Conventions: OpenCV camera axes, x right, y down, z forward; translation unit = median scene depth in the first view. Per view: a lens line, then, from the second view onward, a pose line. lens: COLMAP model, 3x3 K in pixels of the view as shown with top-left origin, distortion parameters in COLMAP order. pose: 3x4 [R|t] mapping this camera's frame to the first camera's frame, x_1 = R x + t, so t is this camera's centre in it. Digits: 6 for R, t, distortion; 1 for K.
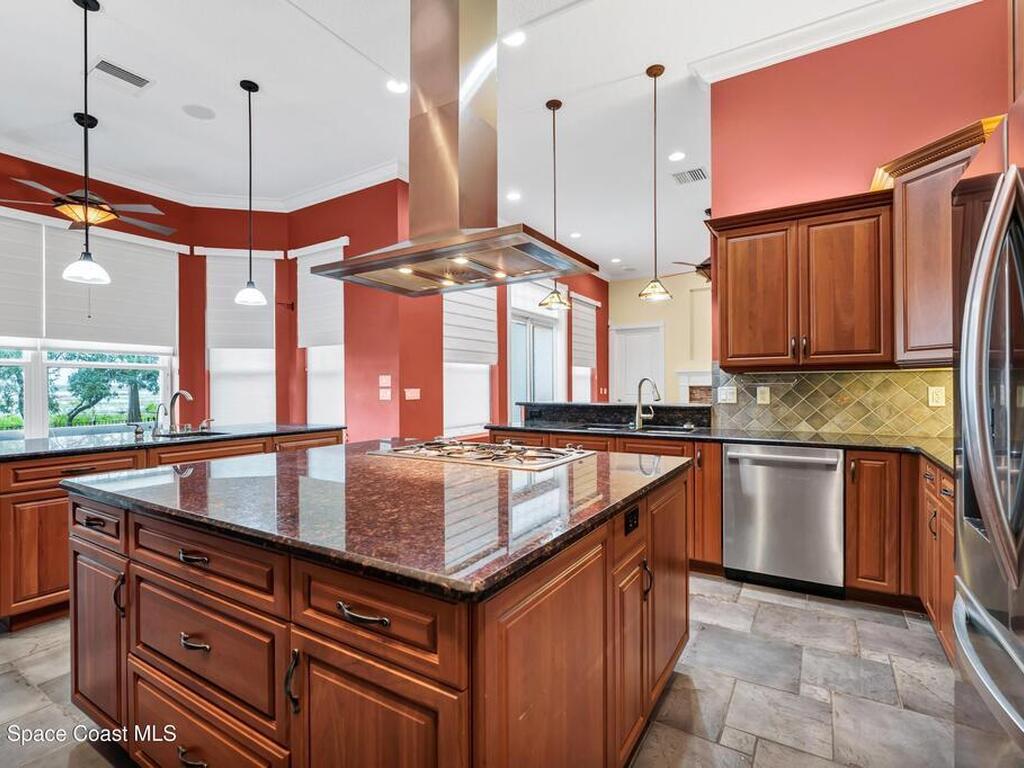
lens RADIAL K [[488.2, 0, 514.2], [0, 488.2, 387.4], [0, 0, 1]] dist [0.000559, -0.000429]
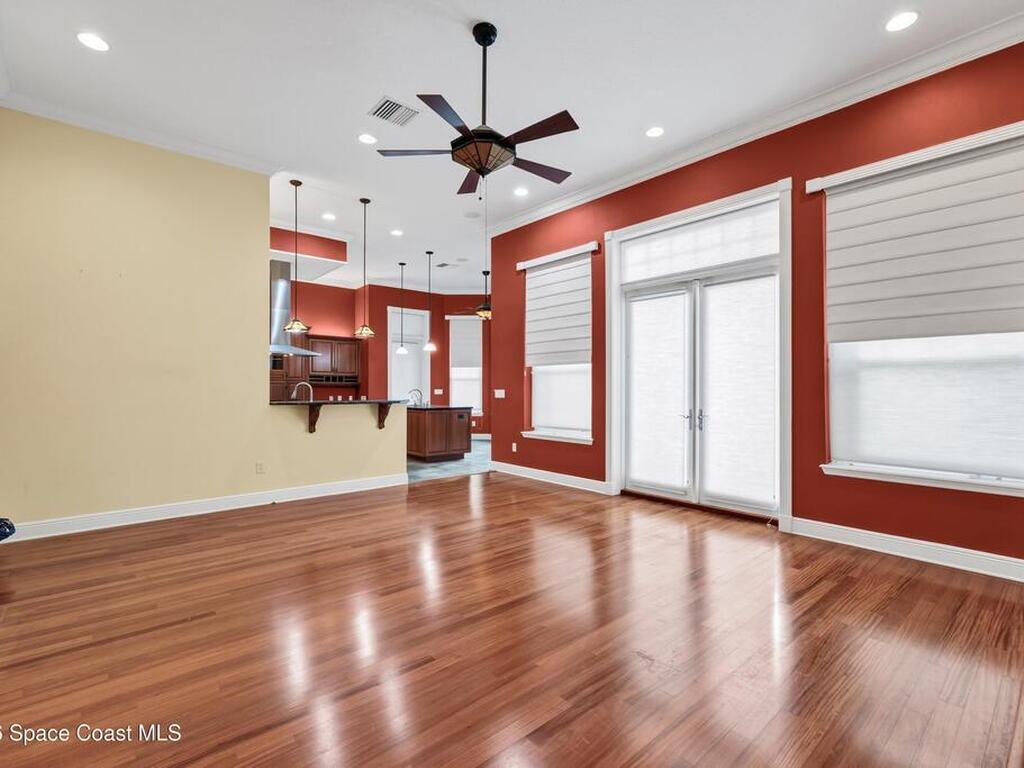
lens RADIAL K [[488.2, 0, 514.2], [0, 488.2, 387.4], [0, 0, 1]] dist [0.000559, -0.000429]
pose [[-0.295646, -0.002080, -0.955295, 1.033403], [-0.005639, 0.999984, -0.000432, -0.003113], [0.955281, 0.005259, -0.295653, 1.421606]]
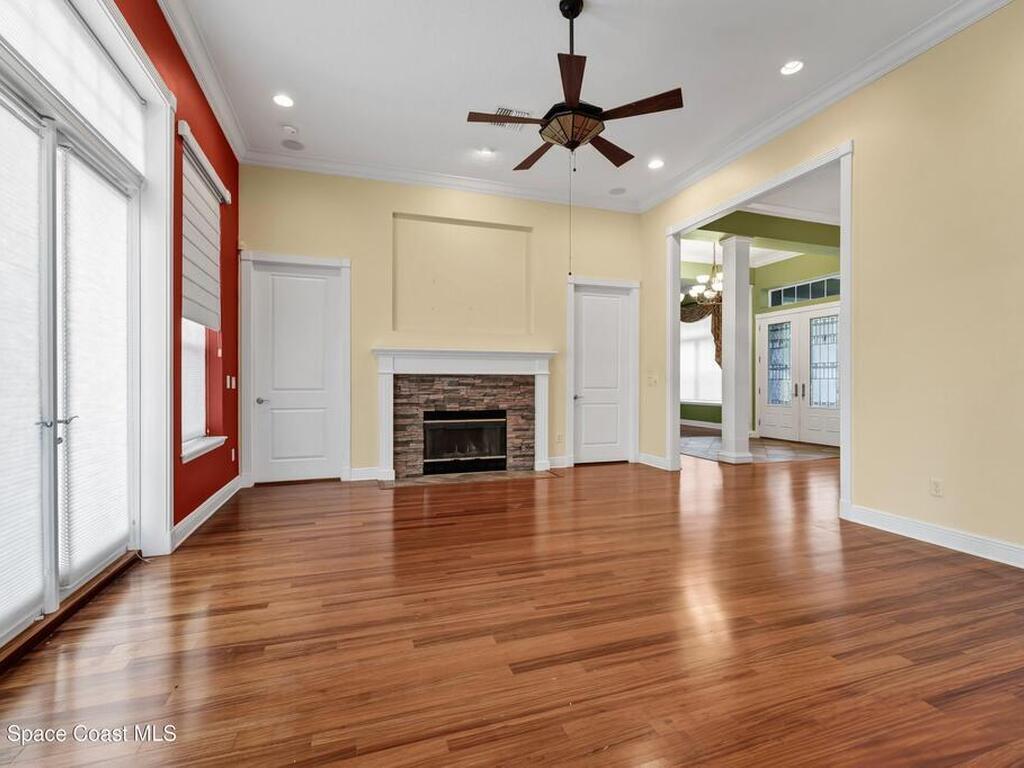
lens RADIAL K [[501.6, 0, 512.0], [0, 501.6, 384.0], [0, 0, 1]] dist [-0.000848, -0.000165]
pose [[0.645518, -0.000409, 0.763745, -0.025411], [-0.000632, 0.999999, 0.001070, 0.014402], [-0.763745, -0.001173, 0.645517, 0.879516]]
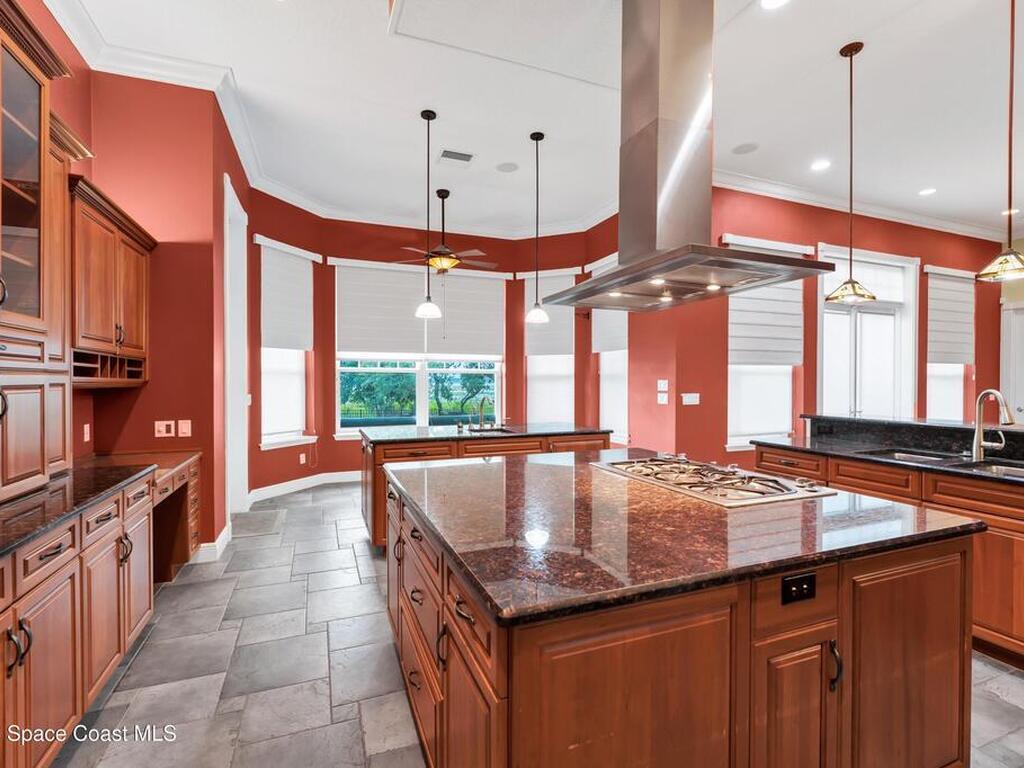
lens RADIAL K [[488.2, 0, 514.2], [0, 488.2, 387.4], [0, 0, 1]] dist [0.000559, -0.000429]
pose [[0.807041, 0.009926, -0.590412, 0.080698], [-0.004265, 0.999931, 0.010982, -0.018503], [0.590480, -0.006345, 0.807027, 0.010691]]
